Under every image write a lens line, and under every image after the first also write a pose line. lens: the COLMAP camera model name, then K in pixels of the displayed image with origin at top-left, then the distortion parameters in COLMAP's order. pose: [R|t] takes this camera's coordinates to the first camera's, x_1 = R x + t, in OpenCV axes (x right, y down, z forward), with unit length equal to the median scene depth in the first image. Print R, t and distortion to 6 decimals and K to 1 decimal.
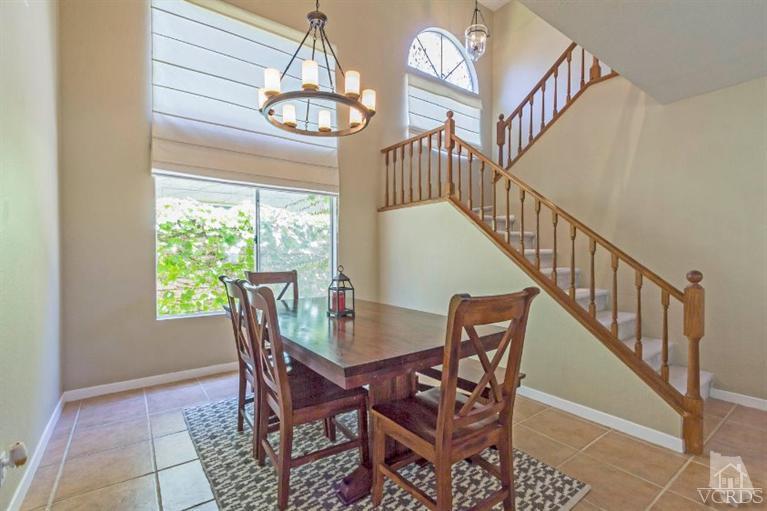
lens RADIAL K [[356.1, 0, 385.4], [0, 356.1, 259.8], [0, 0, 1]] dist [0.009408, -0.000236]
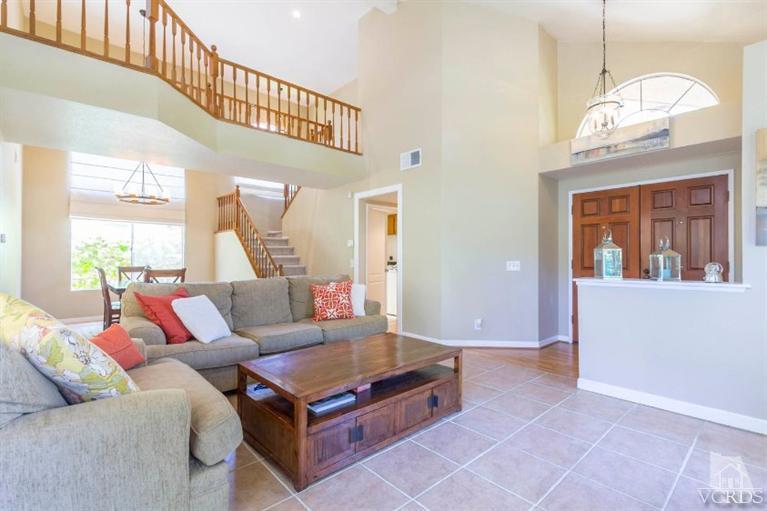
lens RADIAL K [[356.1, 0, 383.3], [0, 356.1, 252.8], [0, 0, 1]] dist [0.009408, -0.000236]
pose [[0.993811, 0.001884, 0.111071, 0.619395], [0.000543, 0.999762, -0.021820, -0.000580], [-0.111085, 0.021745, 0.993573, -0.844143]]
